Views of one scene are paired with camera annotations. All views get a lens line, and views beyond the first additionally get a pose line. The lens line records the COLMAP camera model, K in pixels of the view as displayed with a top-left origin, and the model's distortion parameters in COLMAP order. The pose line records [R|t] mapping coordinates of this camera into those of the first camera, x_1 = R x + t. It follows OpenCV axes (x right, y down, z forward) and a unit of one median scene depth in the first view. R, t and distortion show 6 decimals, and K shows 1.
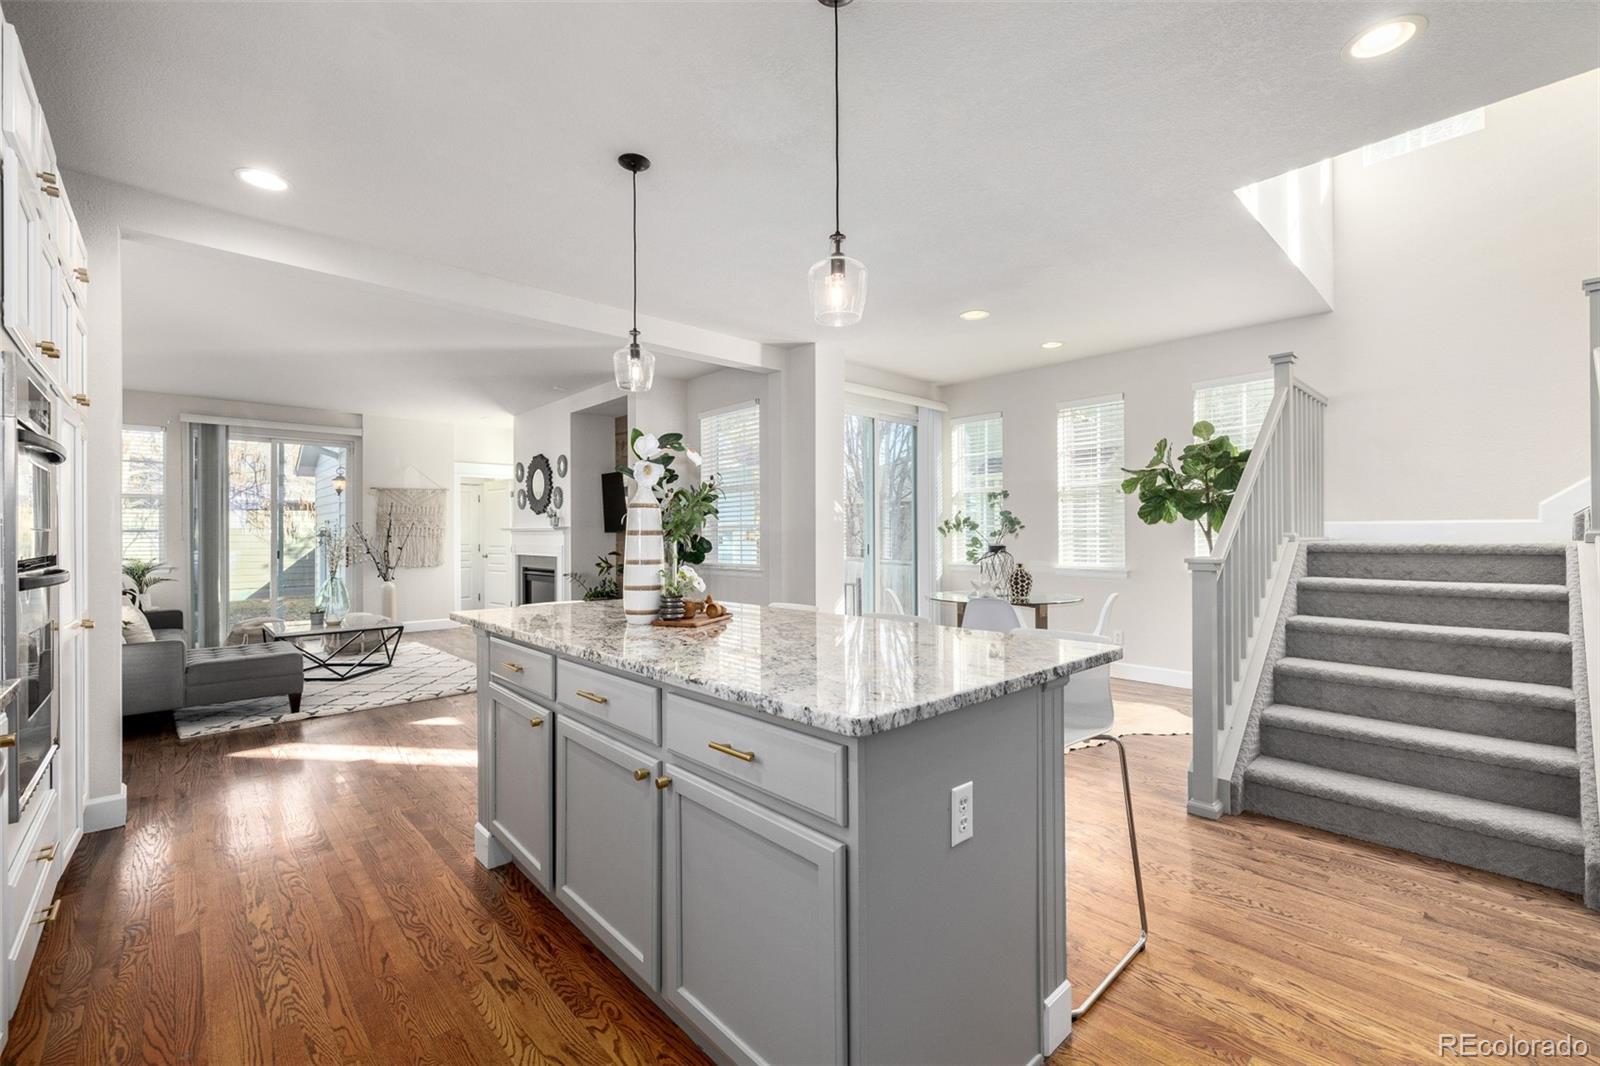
lens RADIAL K [[677.3, 0, 795.8], [0, 677.3, 529.7], [0, 0, 1]] dist [0.004518, -0.000179]
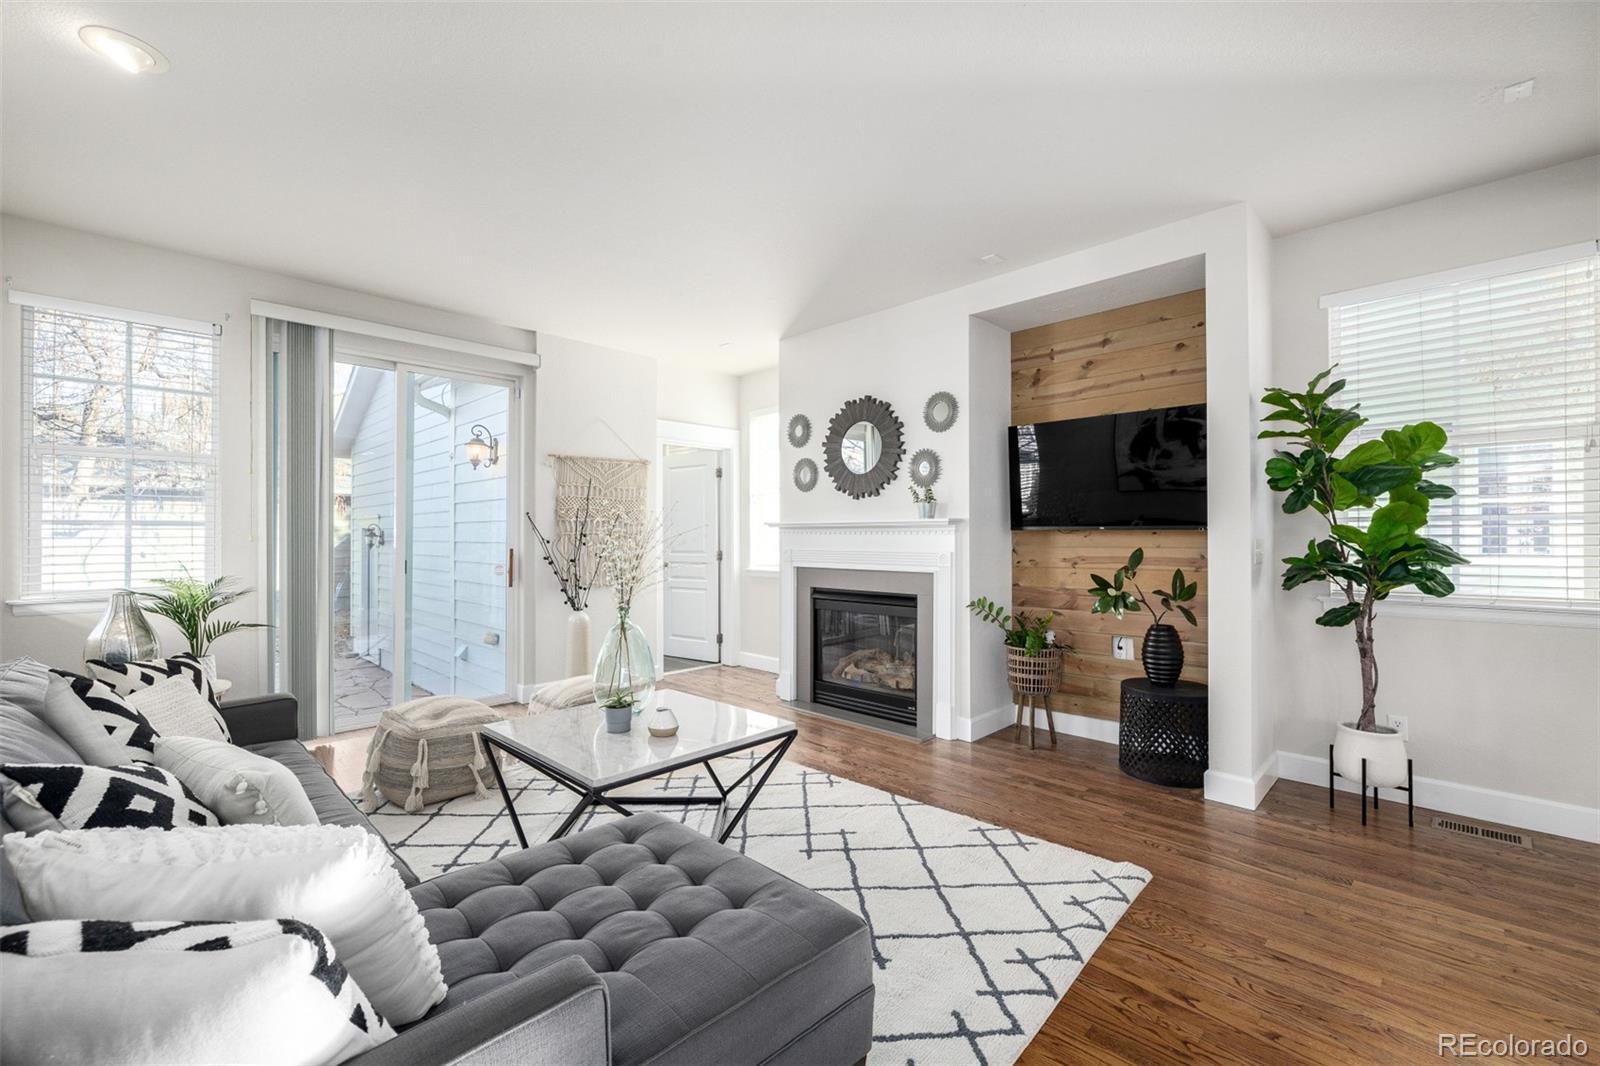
lens RADIAL K [[677.3, 0, 801.6], [0, 677.3, 531.5], [0, 0, 1]] dist [0.004518, -0.000179]
pose [[0.998876, 0.005592, 0.047060, -1.286236], [-0.005484, 0.999982, -0.002419, 0.020204], [-0.047073, 0.002158, 0.998889, 1.166333]]
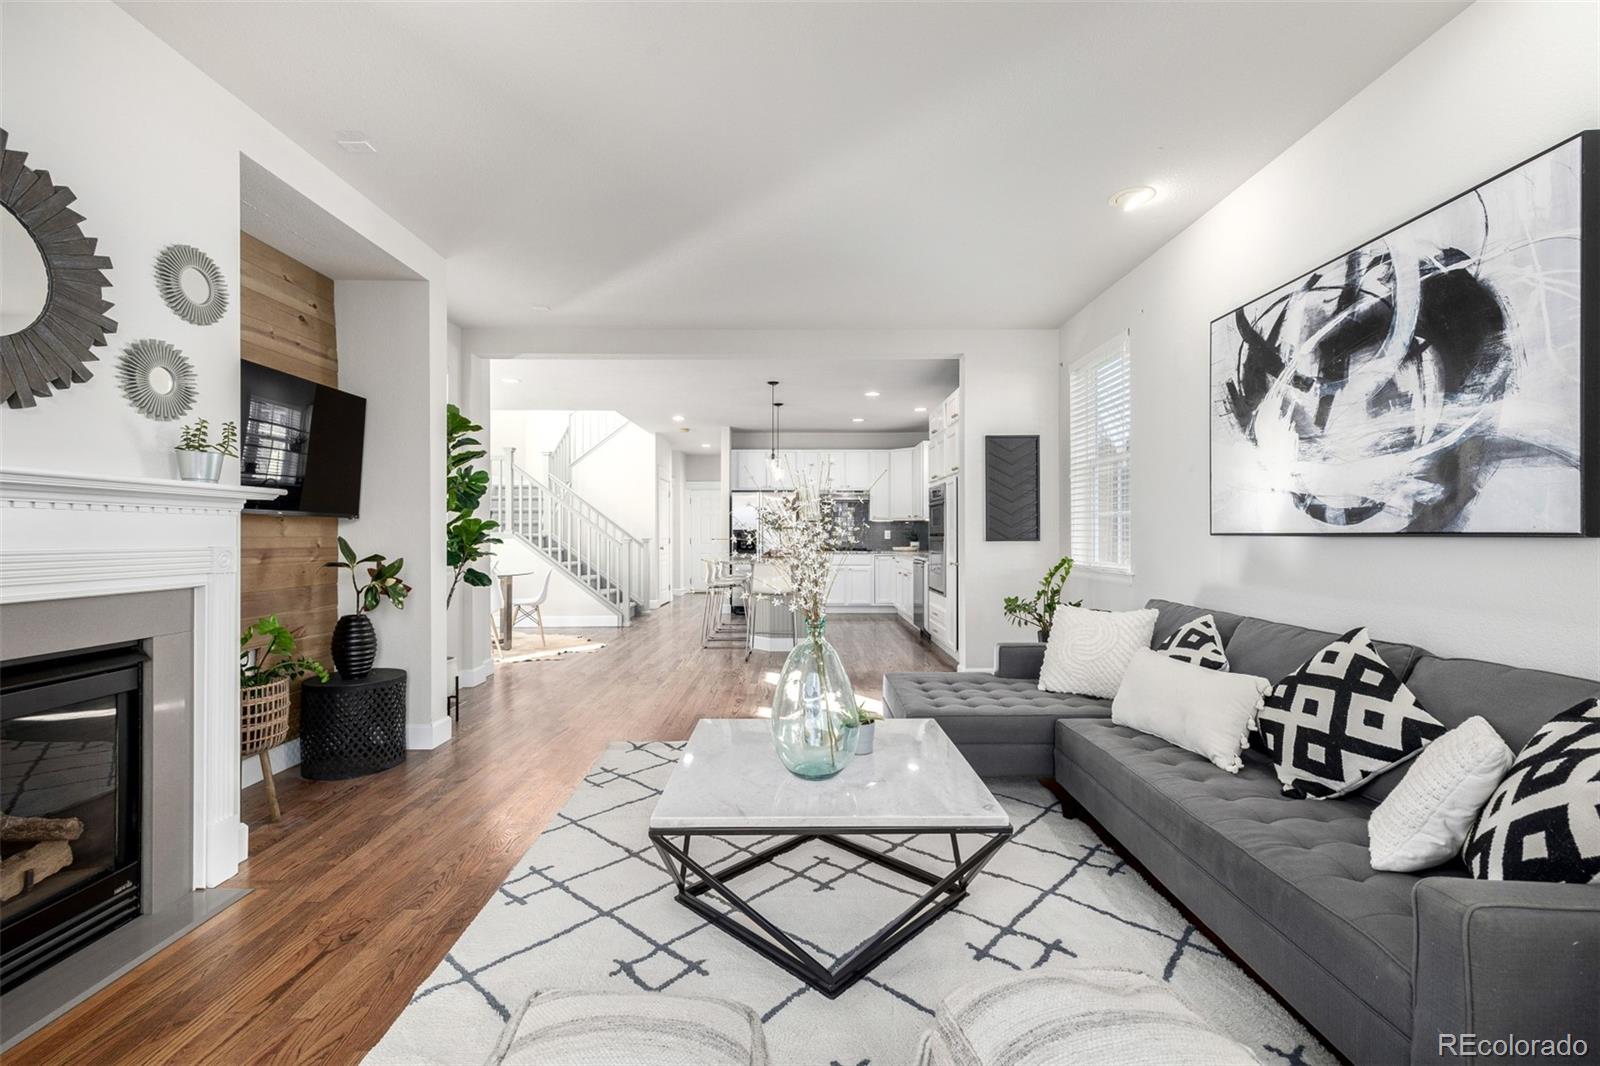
lens RADIAL K [[677.3, 0, 801.9], [0, 677.3, 531.8], [0, 0, 1]] dist [0.004518, -0.000179]
pose [[-0.739862, 0.007236, 0.672719, -1.974364], [-0.000696, 0.999933, -0.011521, 0.049910], [-0.672758, -0.008992, -0.739808, 2.742787]]
